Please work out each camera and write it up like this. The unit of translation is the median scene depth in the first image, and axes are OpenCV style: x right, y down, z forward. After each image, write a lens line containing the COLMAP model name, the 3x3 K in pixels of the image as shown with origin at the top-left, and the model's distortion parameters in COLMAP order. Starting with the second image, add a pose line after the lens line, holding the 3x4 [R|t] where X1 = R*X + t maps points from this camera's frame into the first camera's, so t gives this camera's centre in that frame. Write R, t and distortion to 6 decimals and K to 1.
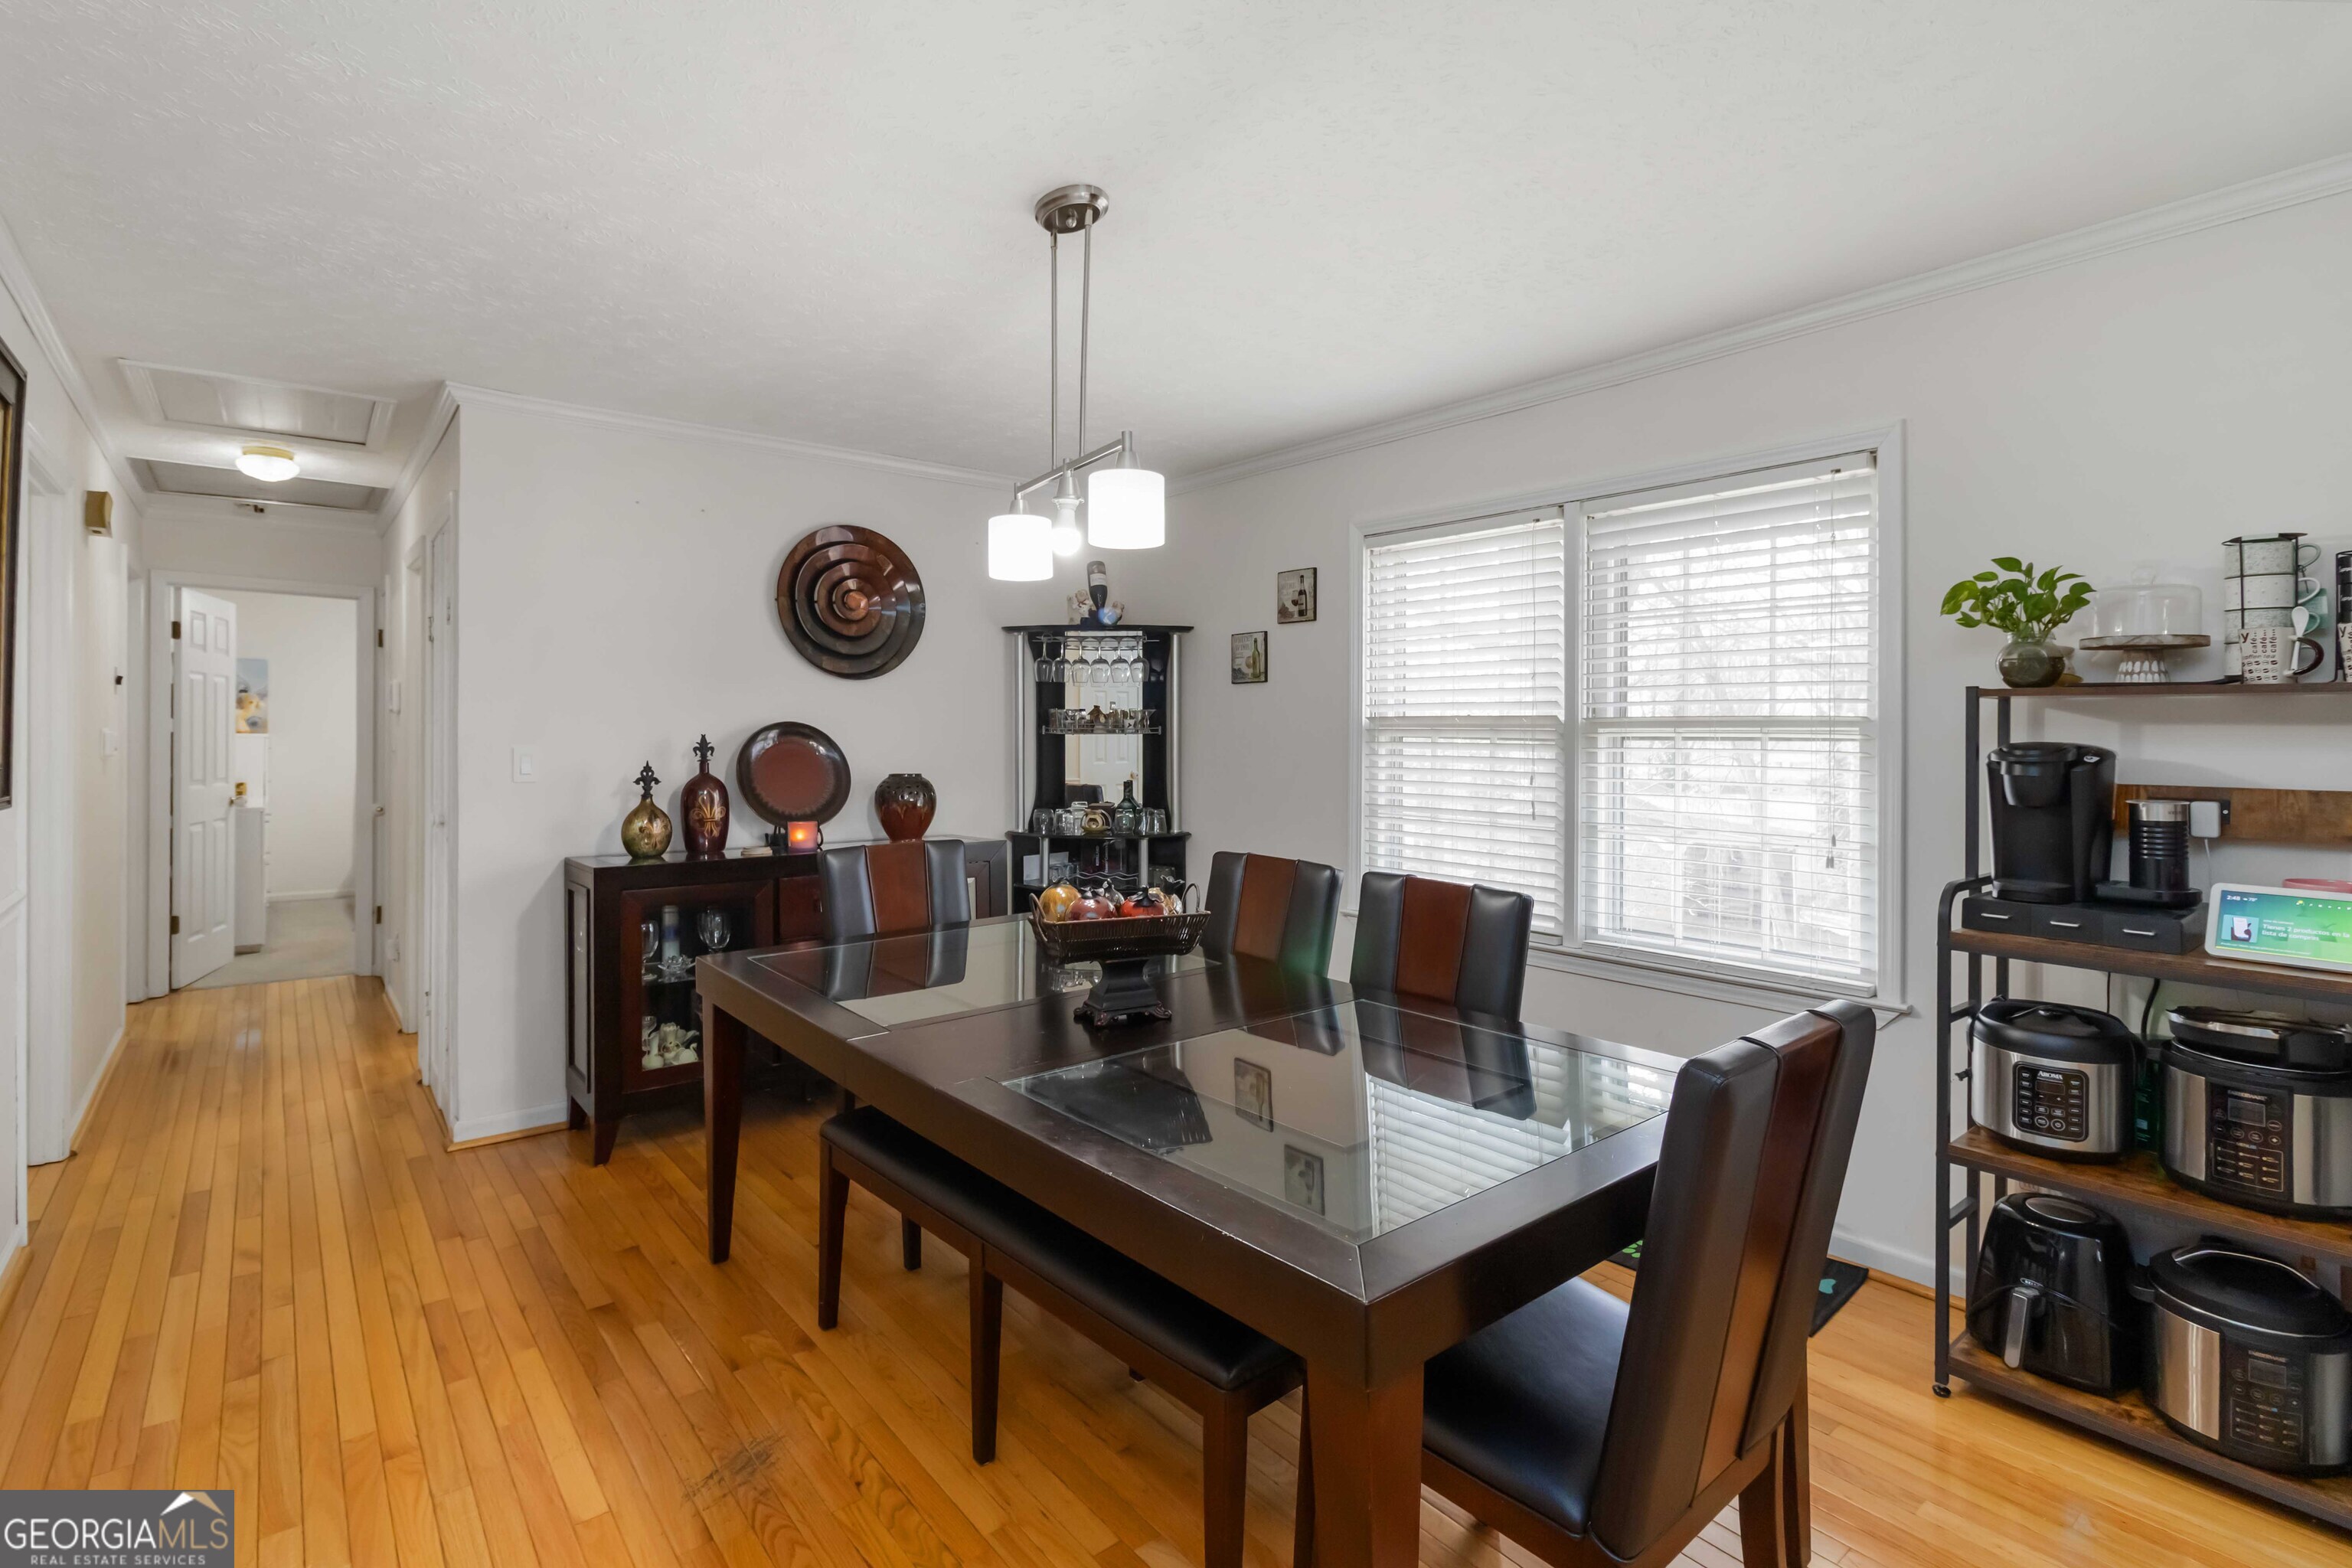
lens RADIAL K [[1109.1, 0, 1186.7], [0, 1109.1, 734.6], [0, 0, 1]] dist [-0.000241, 0.000737]
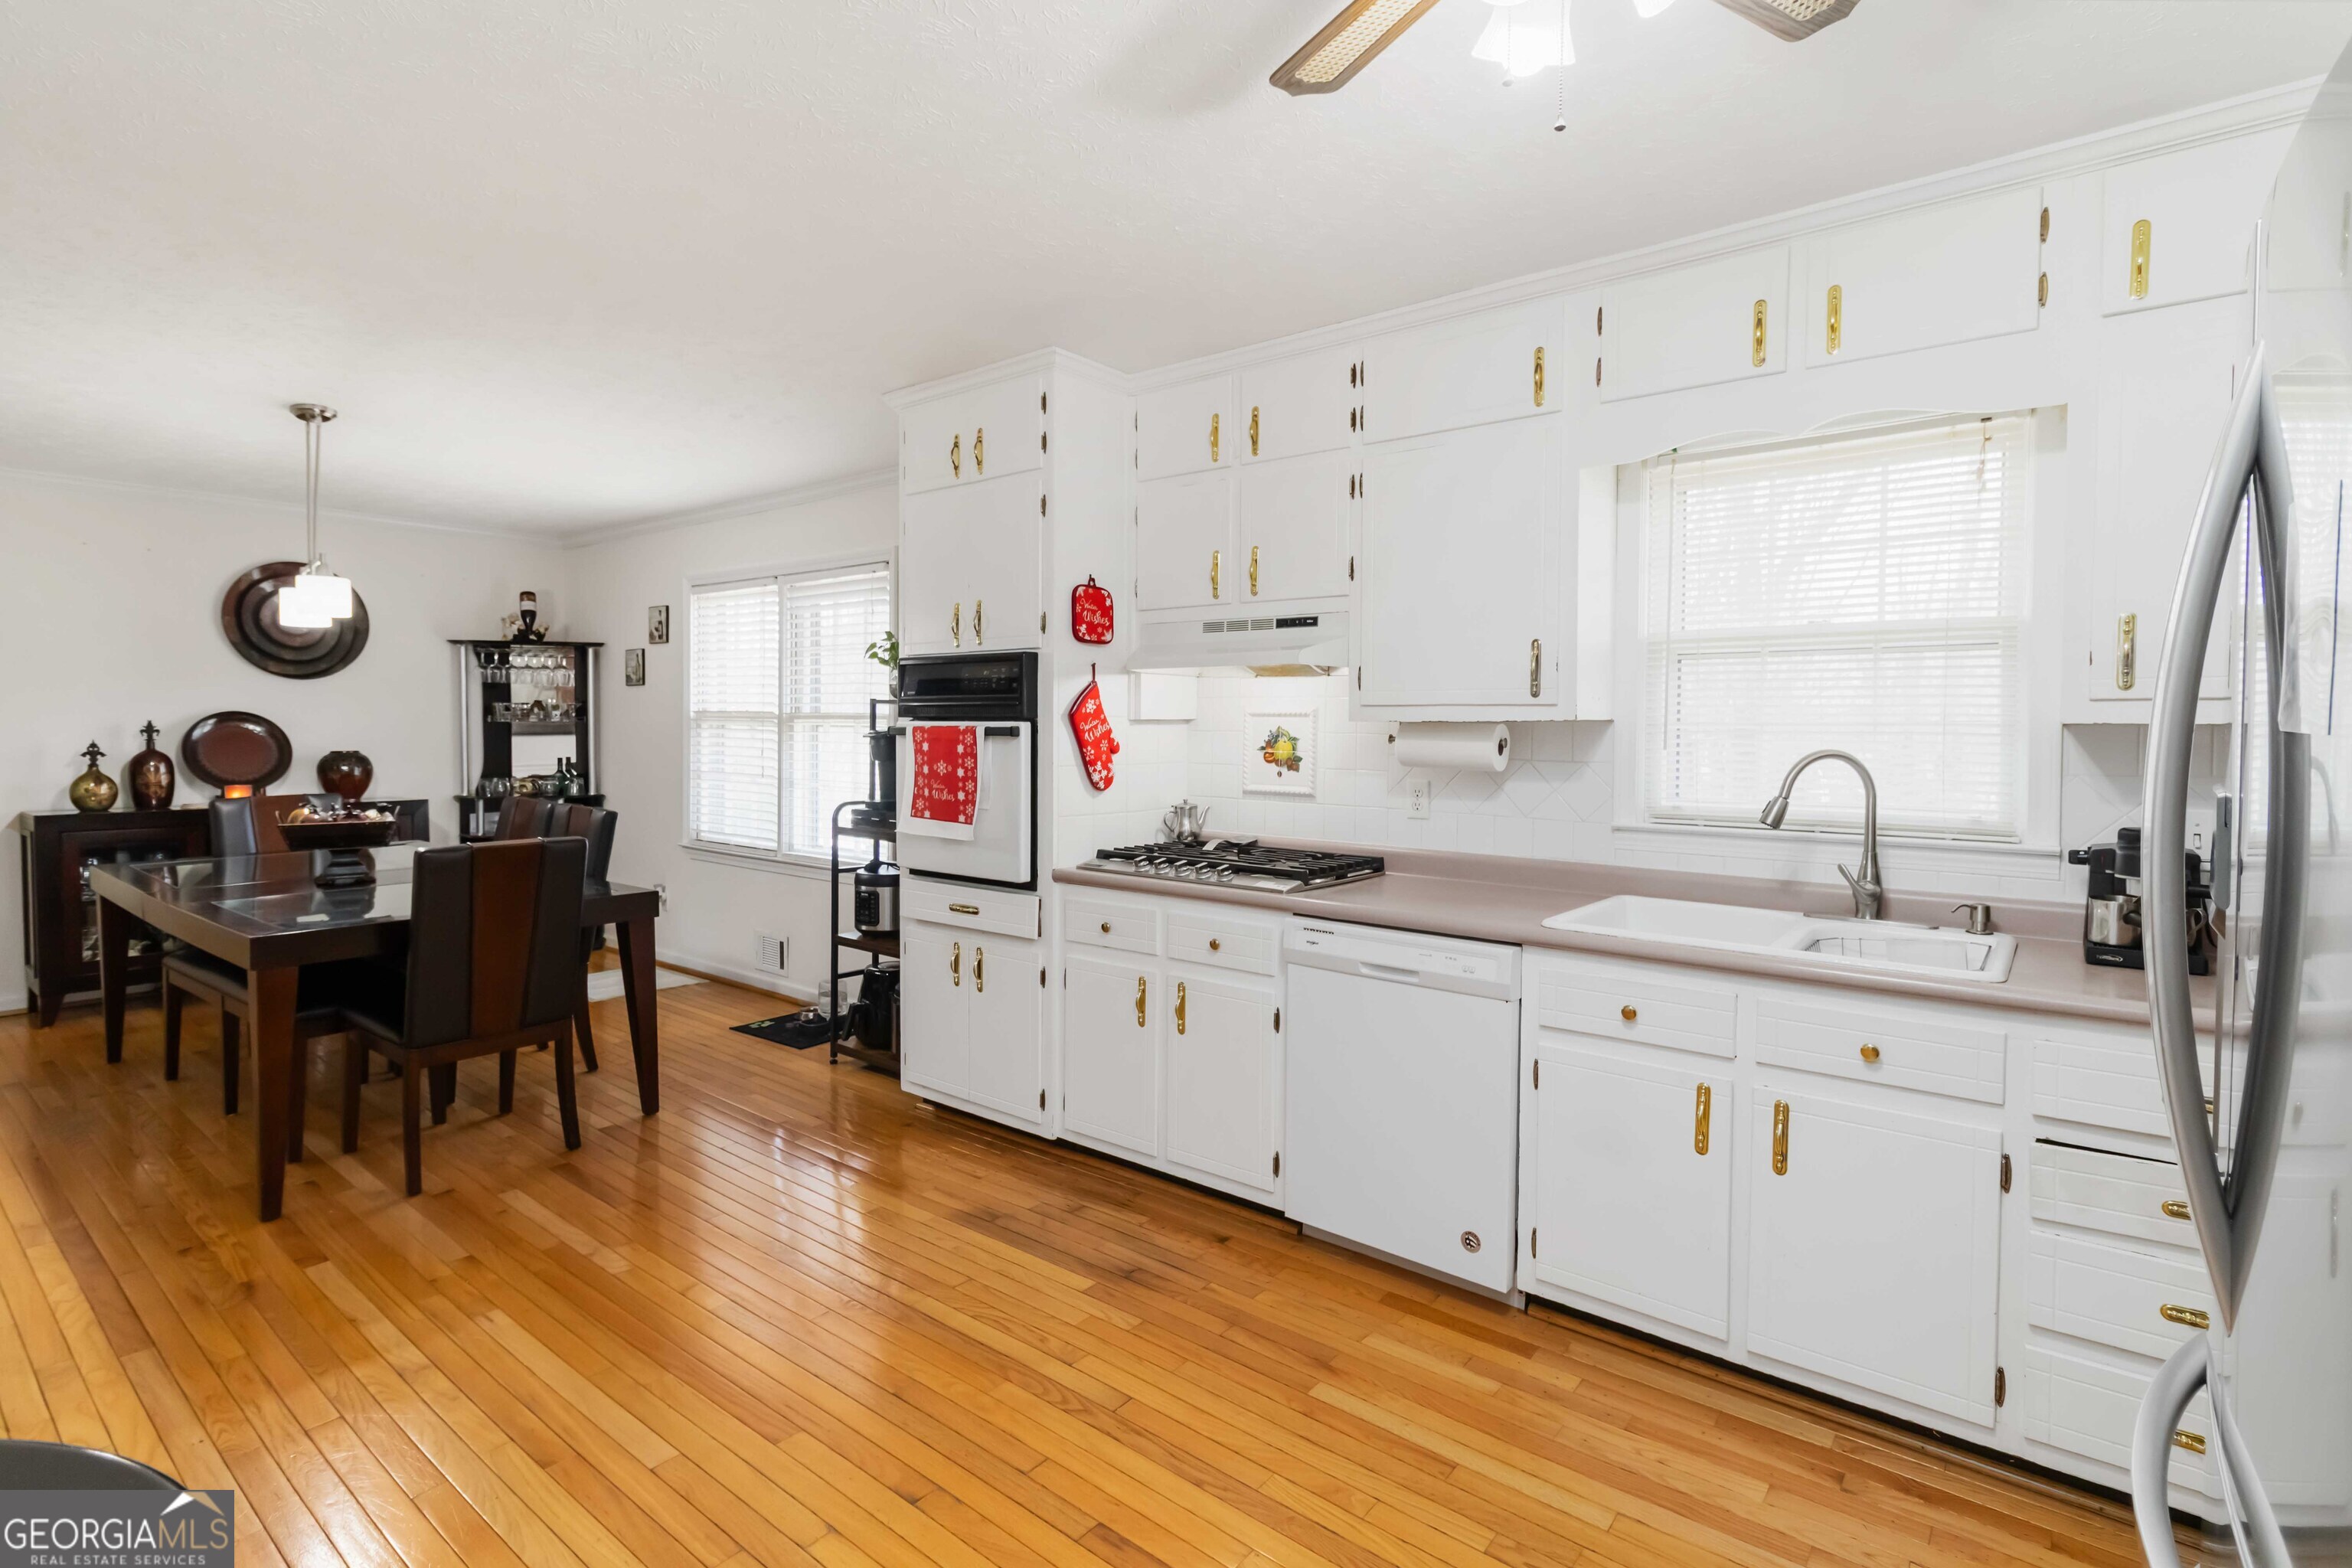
lens RADIAL K [[1109.1, 0, 1196.3], [0, 1109.1, 754.9], [0, 0, 1]] dist [-0.000241, 0.000737]
pose [[0.976108, -0.001466, 0.217281, 0.503892], [-0.004179, 0.999666, 0.025520, 0.001892], [-0.217245, -0.025819, 0.975776, -0.580128]]
